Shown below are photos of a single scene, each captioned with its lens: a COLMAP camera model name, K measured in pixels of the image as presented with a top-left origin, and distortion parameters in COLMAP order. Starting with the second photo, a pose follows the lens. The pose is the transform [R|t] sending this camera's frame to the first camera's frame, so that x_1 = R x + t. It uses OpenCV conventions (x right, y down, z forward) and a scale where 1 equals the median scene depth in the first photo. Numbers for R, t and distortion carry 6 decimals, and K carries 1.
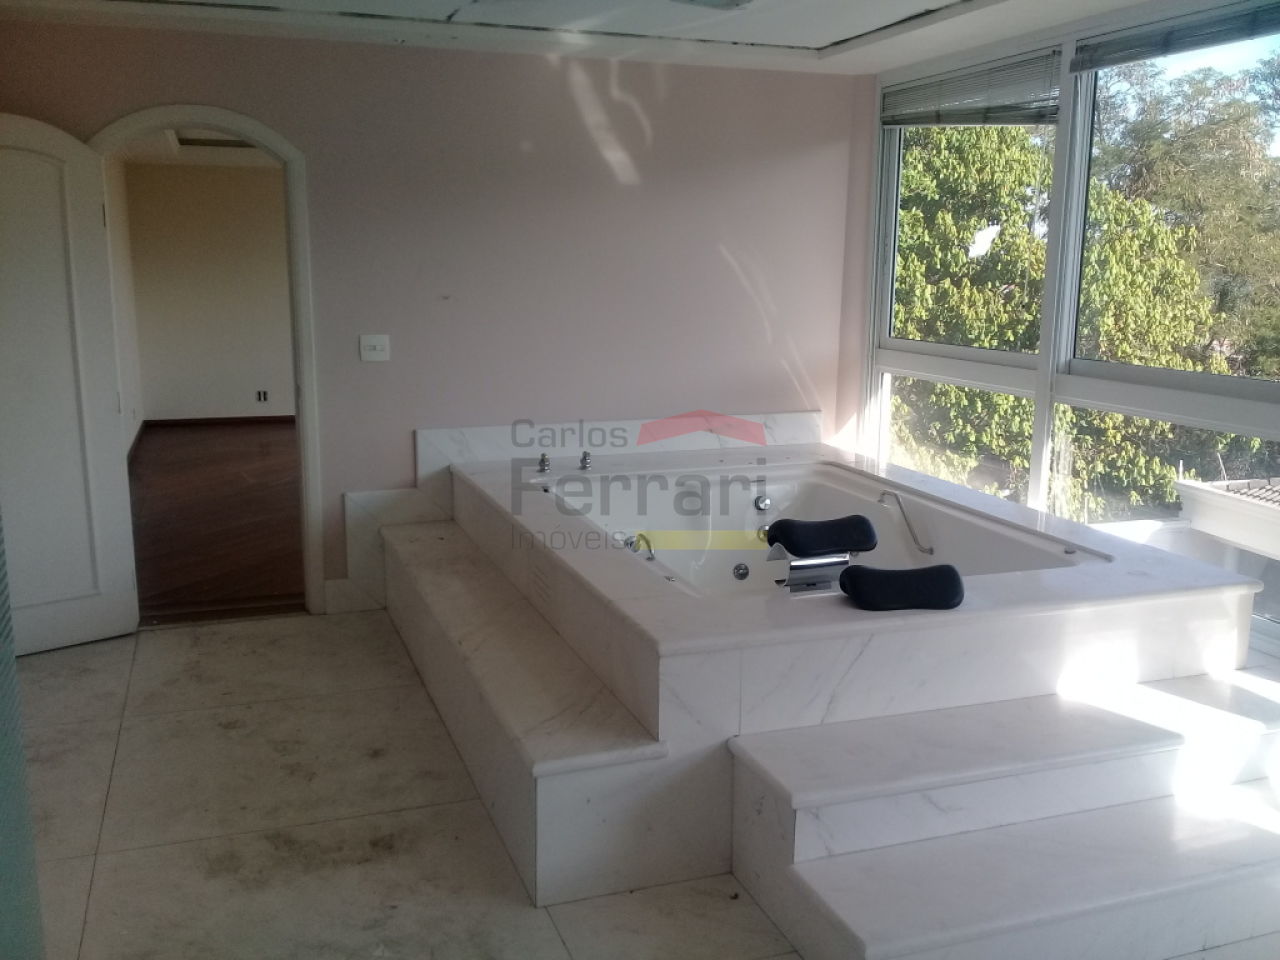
lens RADIAL K [[1182.3, 0, 640.0], [0, 1182.3, 480.0], [0, 0, 1]] dist [0.082753, -0.170045]
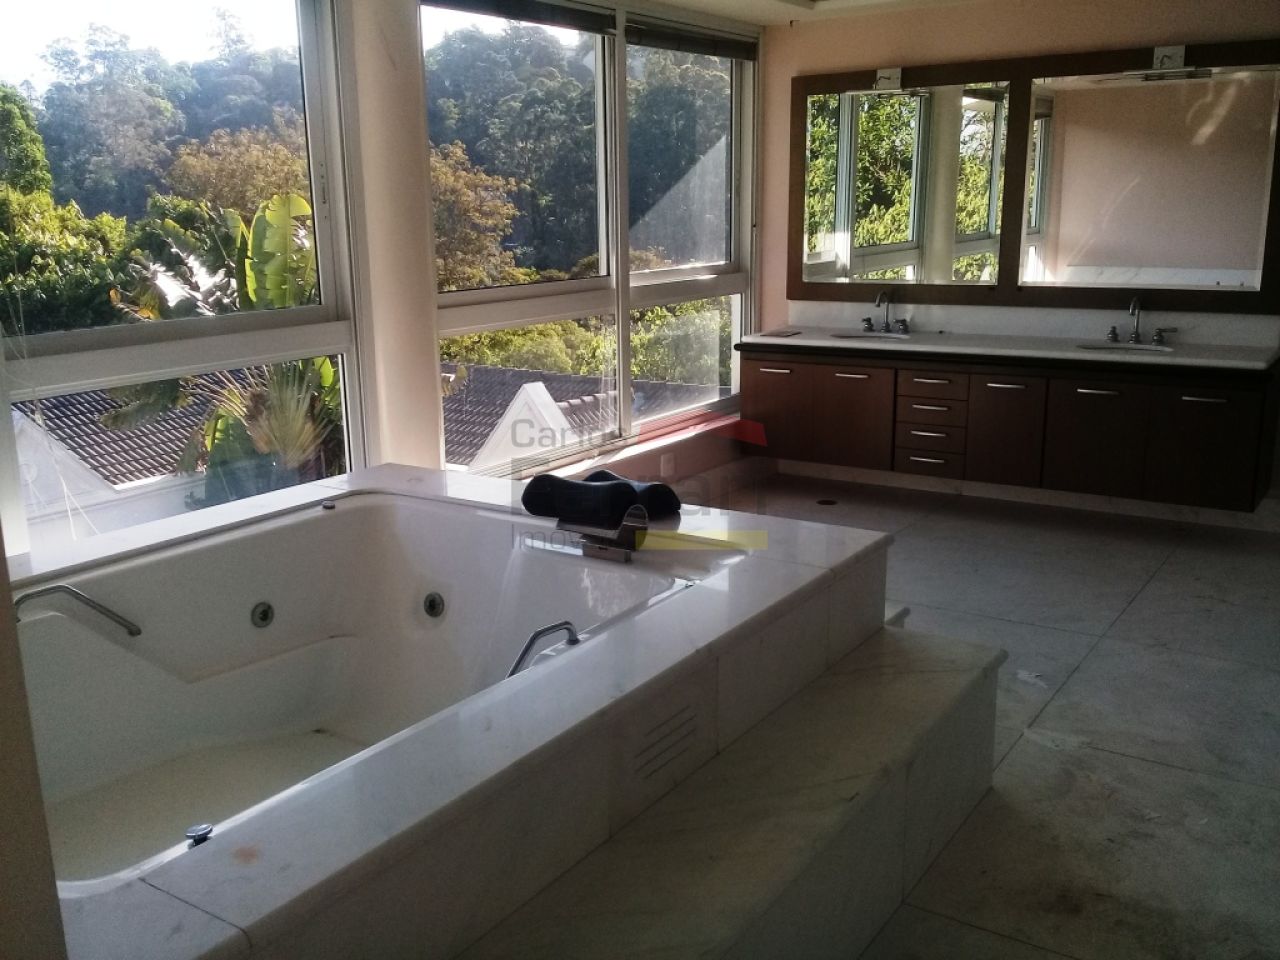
lens RADIAL K [[1182.3, 0, 640.0], [0, 1182.3, 480.0], [0, 0, 1]] dist [0.082753, -0.170045]
pose [[-0.594126, -0.178235, 0.784376, -0.517794], [0.166198, 0.926899, 0.336507, -0.236736], [-0.787015, 0.330289, -0.521073, 1.278950]]
